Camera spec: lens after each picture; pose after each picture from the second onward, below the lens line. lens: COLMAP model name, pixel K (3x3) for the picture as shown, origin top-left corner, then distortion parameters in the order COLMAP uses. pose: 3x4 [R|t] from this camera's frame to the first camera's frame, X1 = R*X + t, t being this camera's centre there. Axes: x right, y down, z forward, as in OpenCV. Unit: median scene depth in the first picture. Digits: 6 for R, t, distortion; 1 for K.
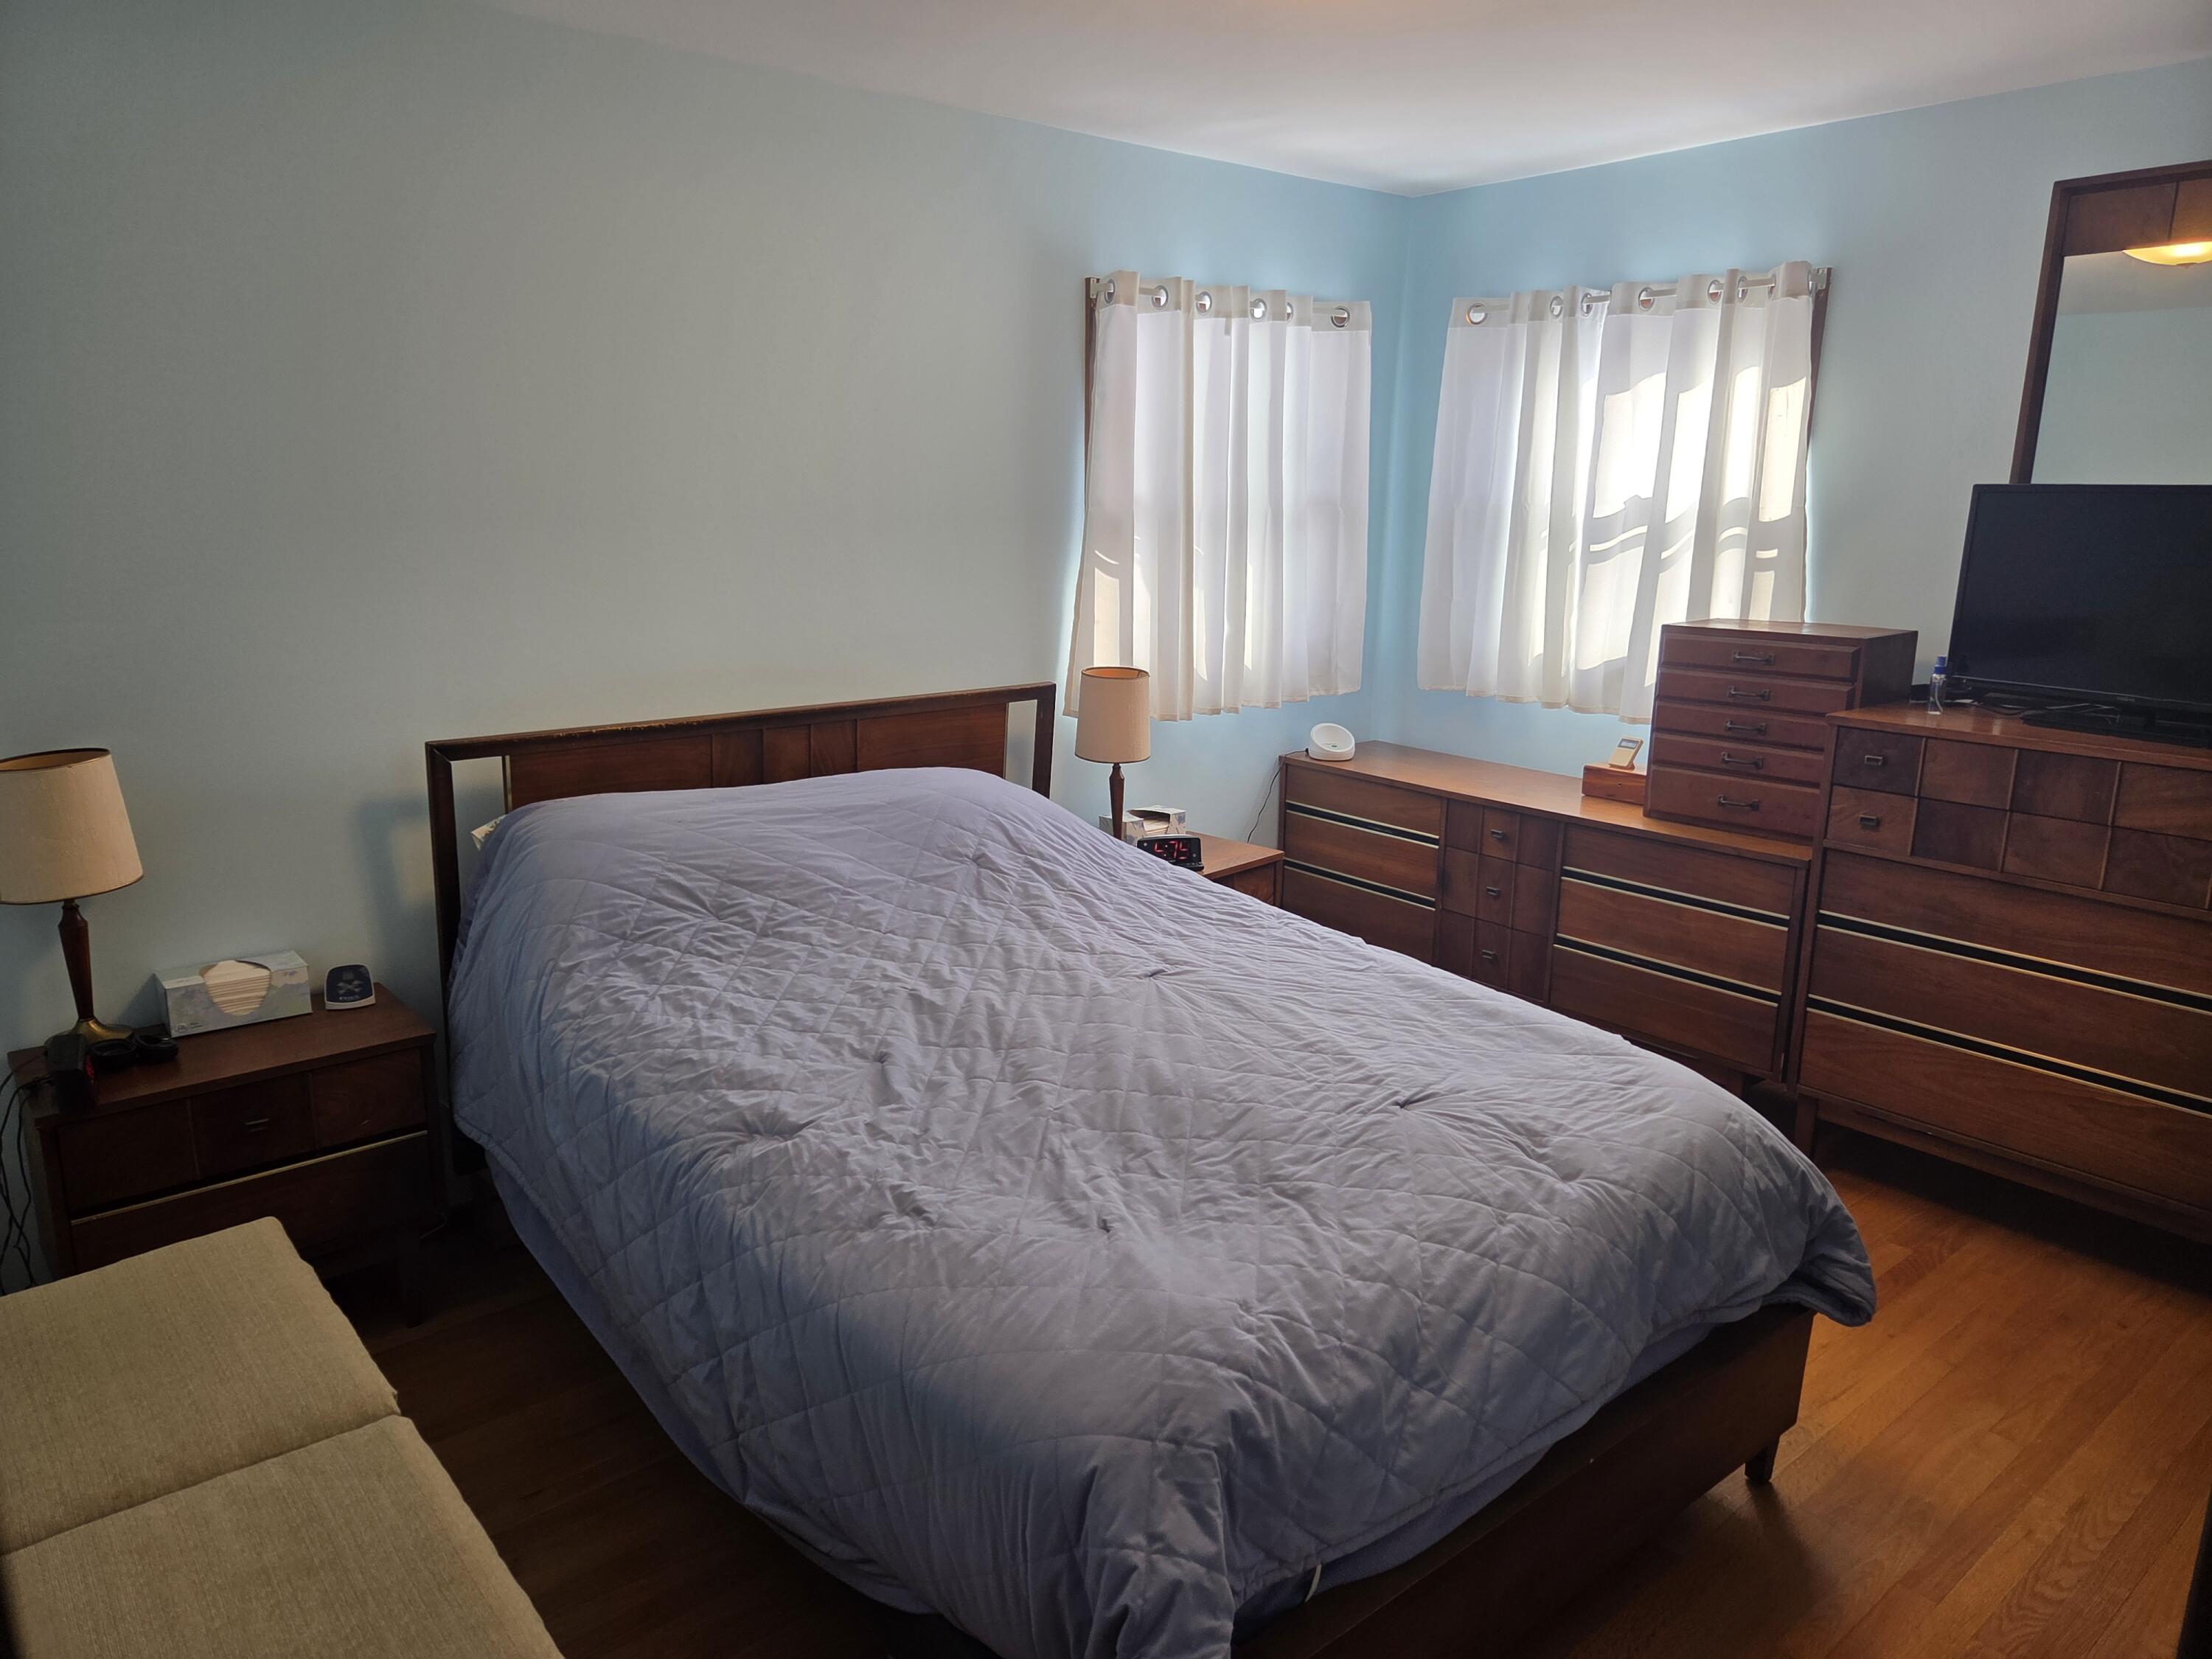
lens RADIAL K [[1464.1, 0, 1128.1], [0, 1464.1, 825.5], [0, 0, 1]] dist [0.073418, -0.053443]
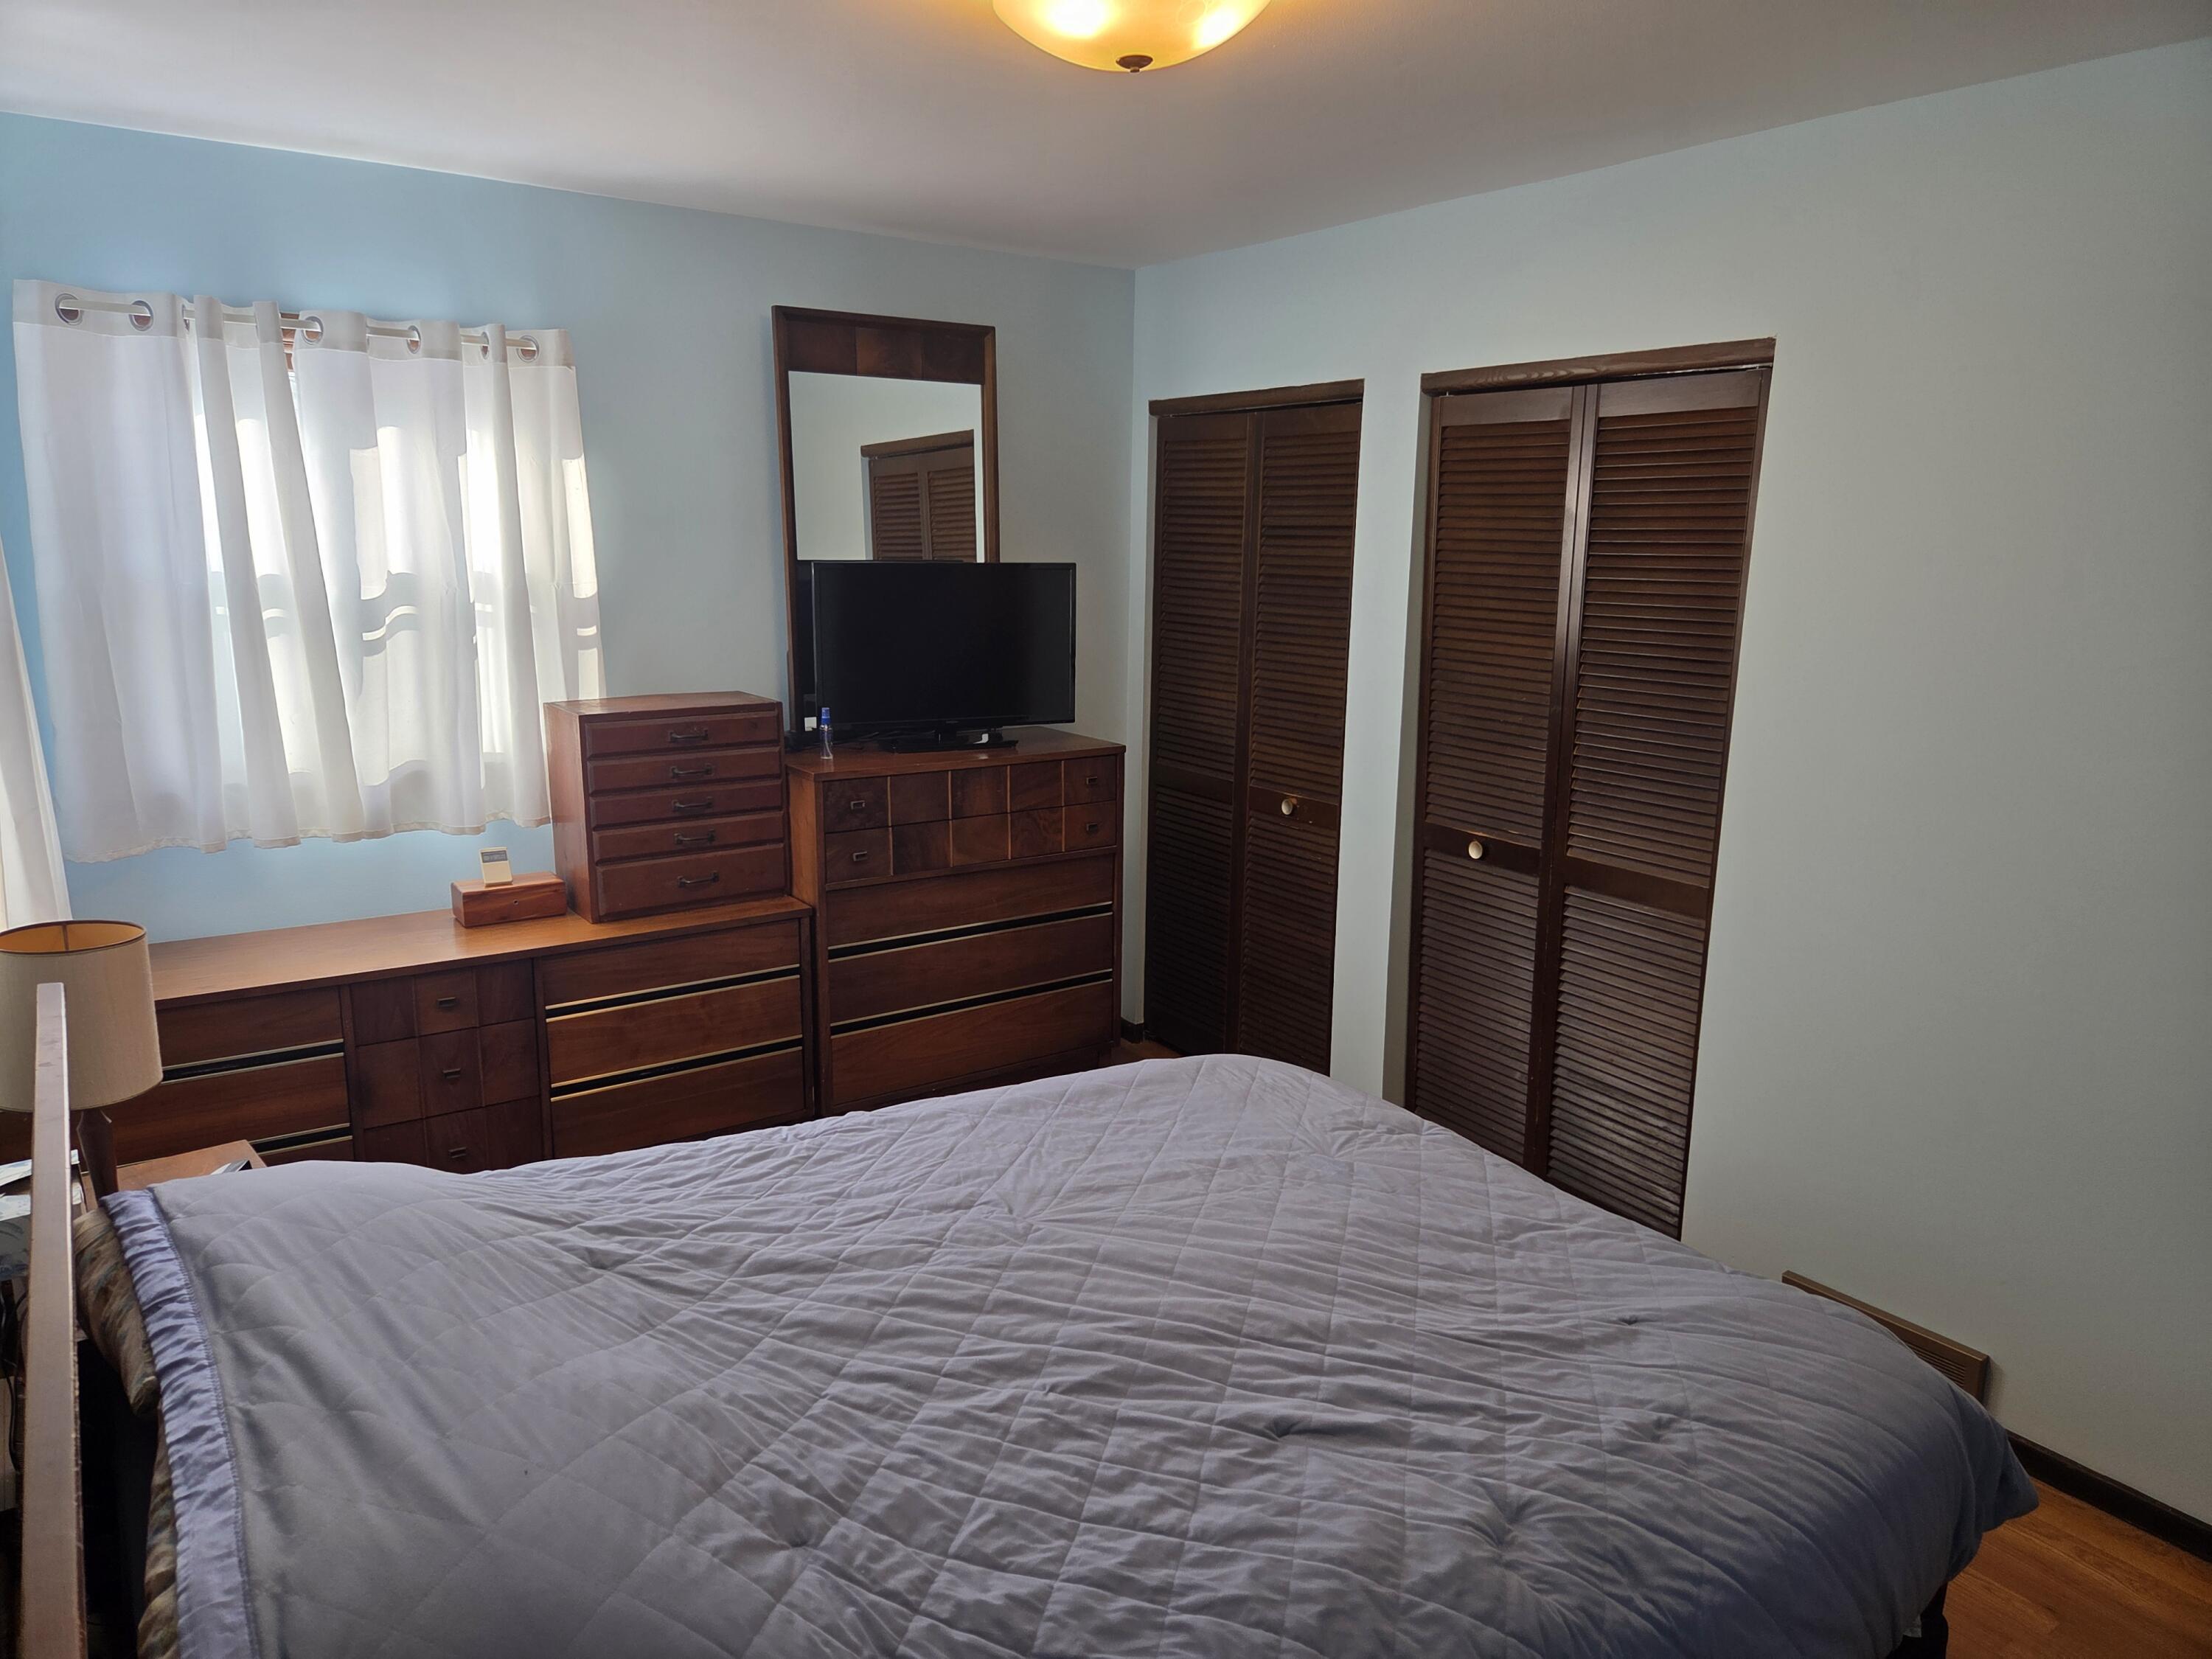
lens RADIAL K [[1442.8, 0, 1099.6], [0, 1442.8, 849.3], [0, 0, 1]] dist [0.054005, -0.000281]
pose [[0.114048, -0.224063, 0.967878, -0.506659], [0.215320, 0.956653, 0.196093, -0.170154], [-0.969861, 0.186040, 0.157350, 0.585810]]
